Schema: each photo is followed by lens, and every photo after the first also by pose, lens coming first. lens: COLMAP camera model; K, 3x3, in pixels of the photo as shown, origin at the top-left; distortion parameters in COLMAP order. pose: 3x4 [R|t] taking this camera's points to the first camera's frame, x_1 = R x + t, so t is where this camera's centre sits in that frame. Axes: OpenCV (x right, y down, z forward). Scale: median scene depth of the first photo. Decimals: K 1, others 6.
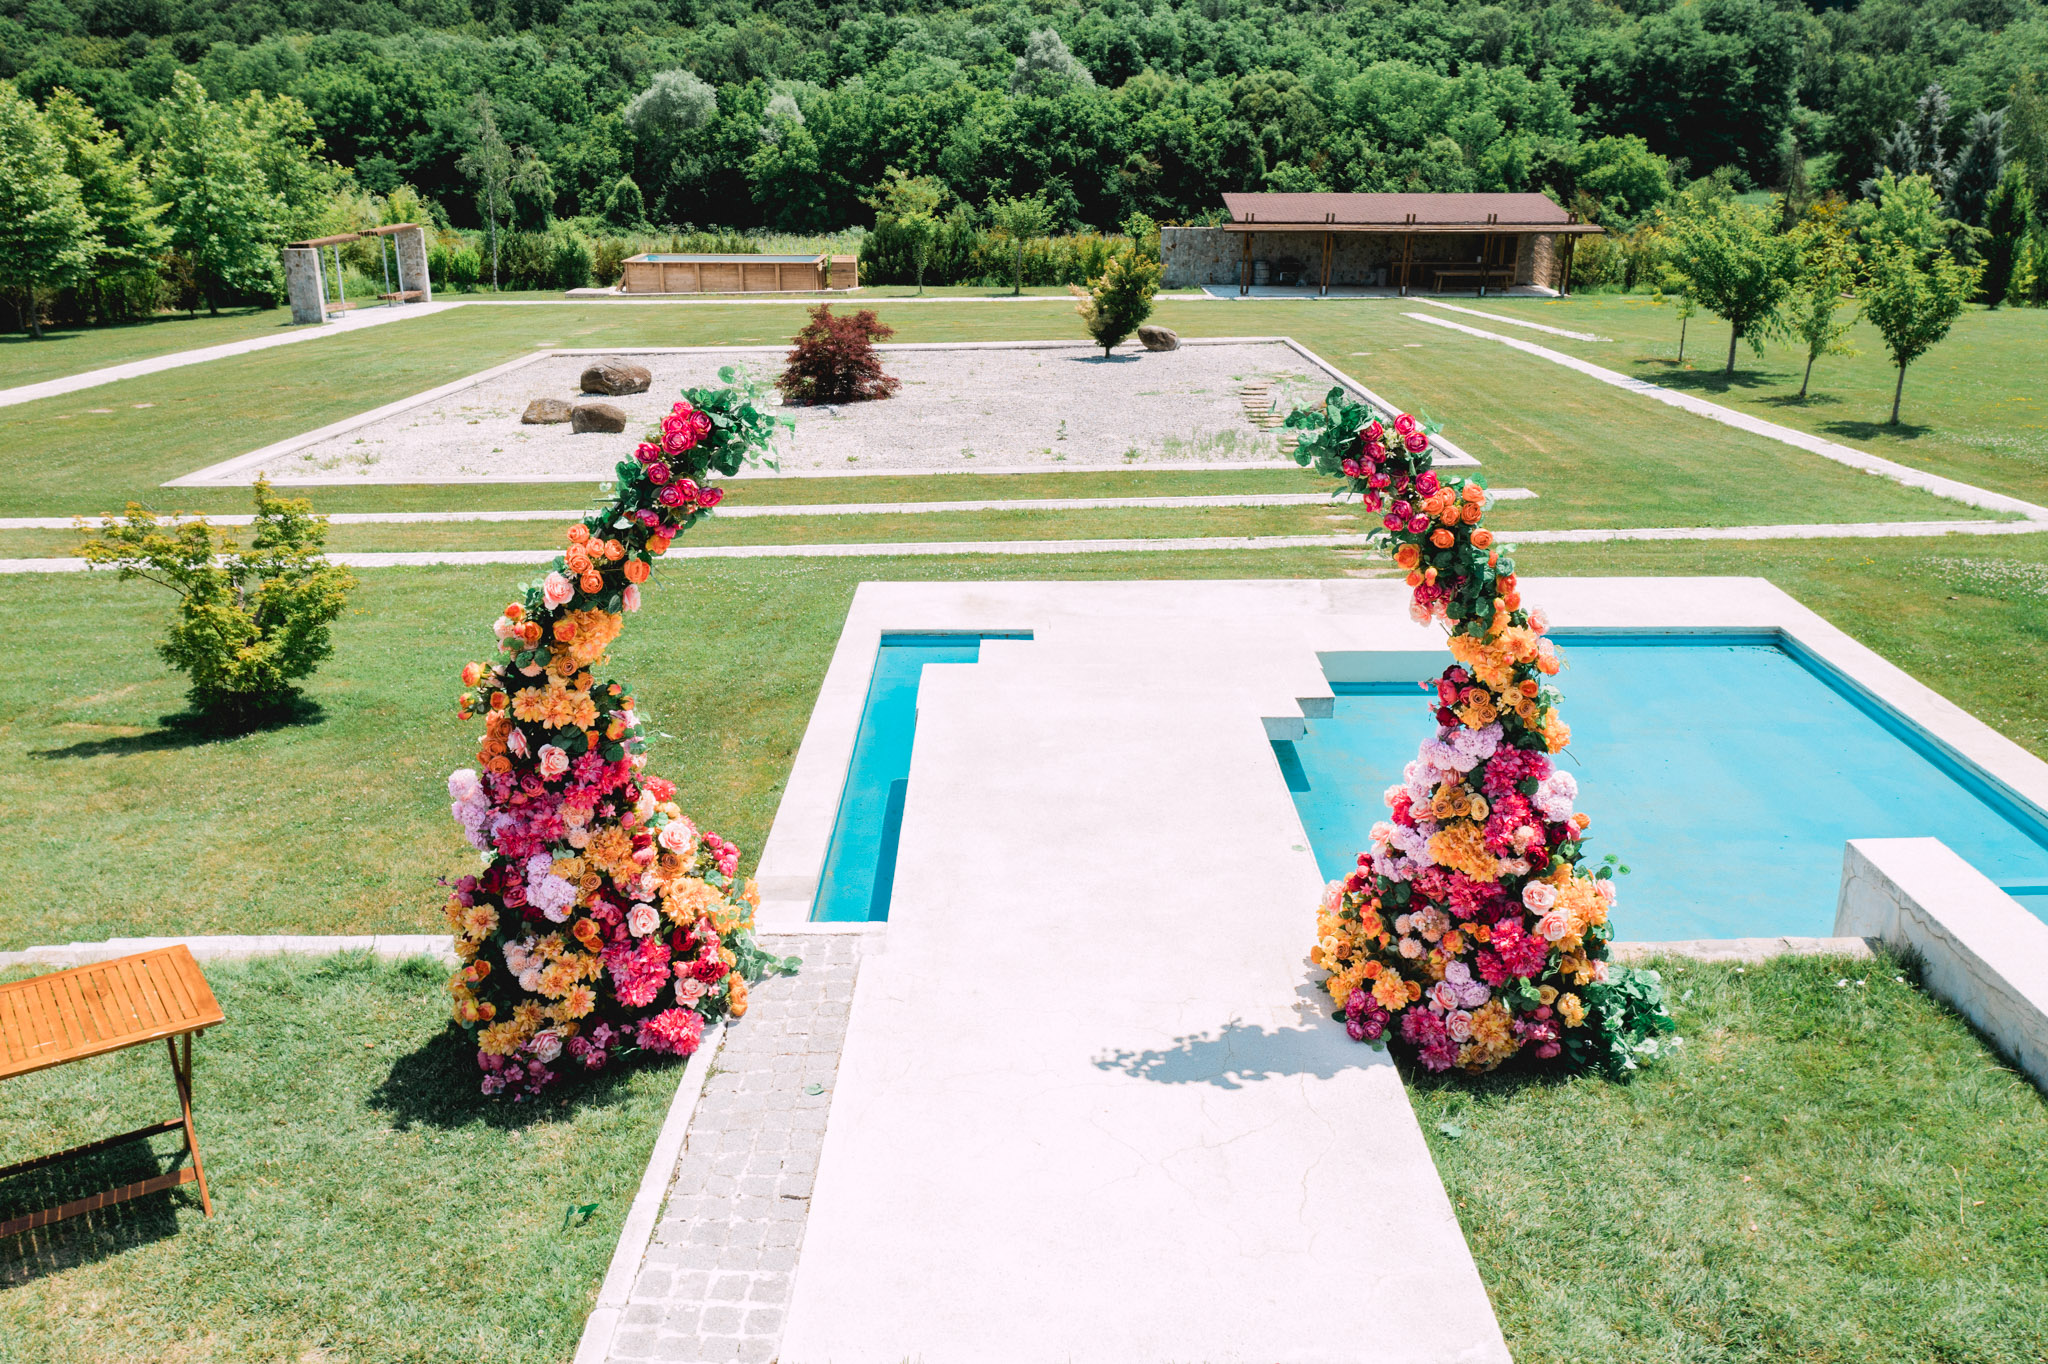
lens RADIAL K [[1618.3, 0, 1025.2], [0, 1618.3, 675.6], [0, 0, 1]] dist [0.004194, 0.006634]
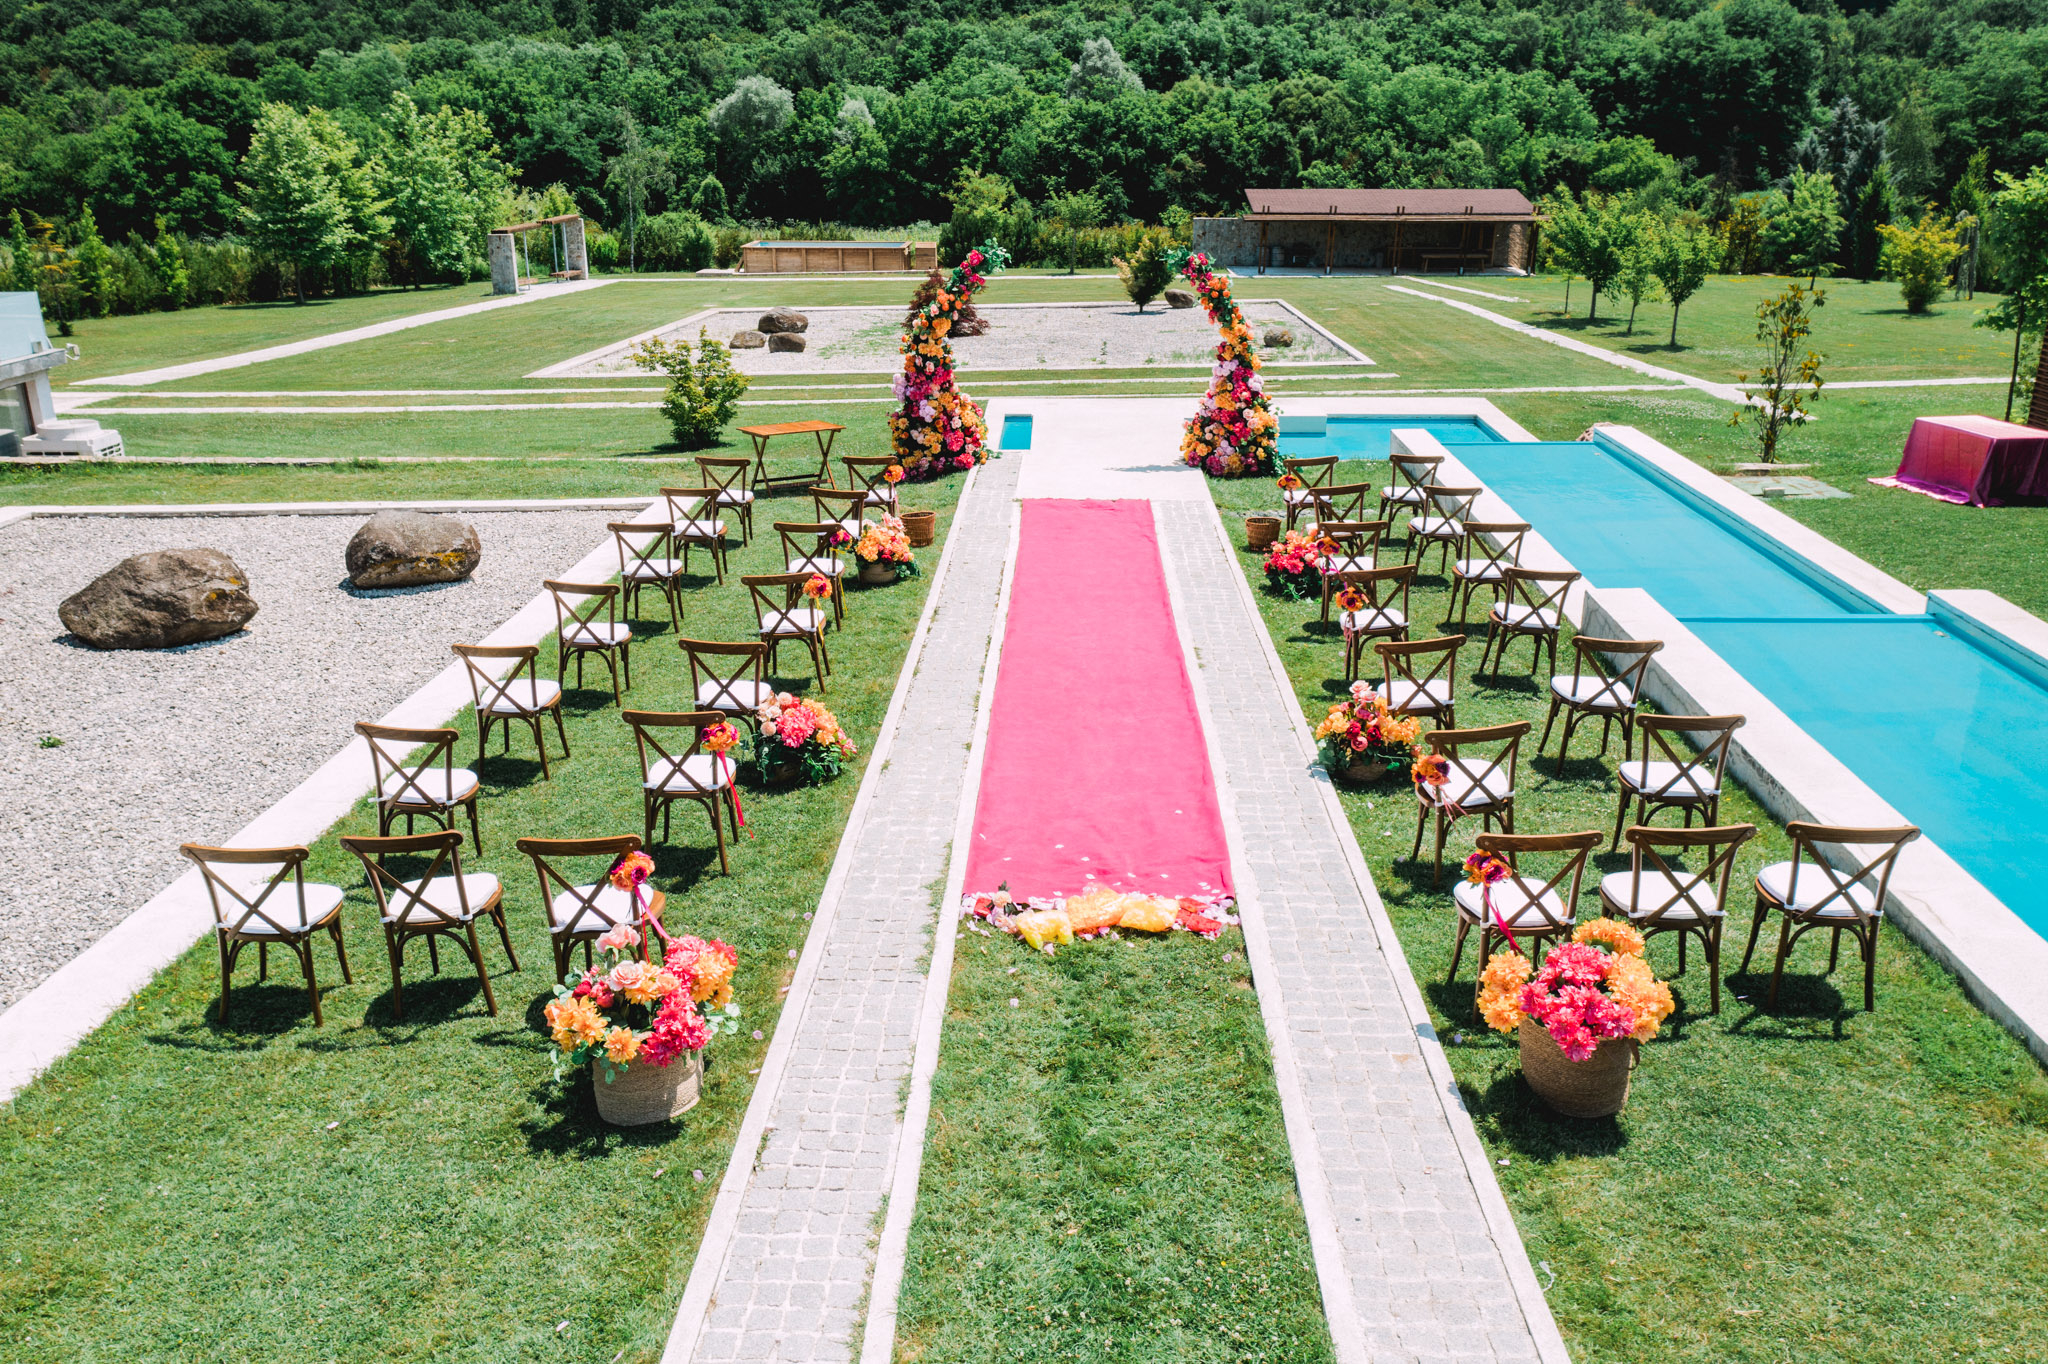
lens RADIAL K [[1637.1, 0, 1024.0], [0, 1637.1, 682.0], [0, 0, 1]] dist [0.002070, 0.008587]
pose [[0.999498, 0.008324, -0.030579, -0.000499], [-0.008267, 0.999964, 0.002010, 0.035762], [0.030595, -0.001756, 0.999530, -0.118022]]
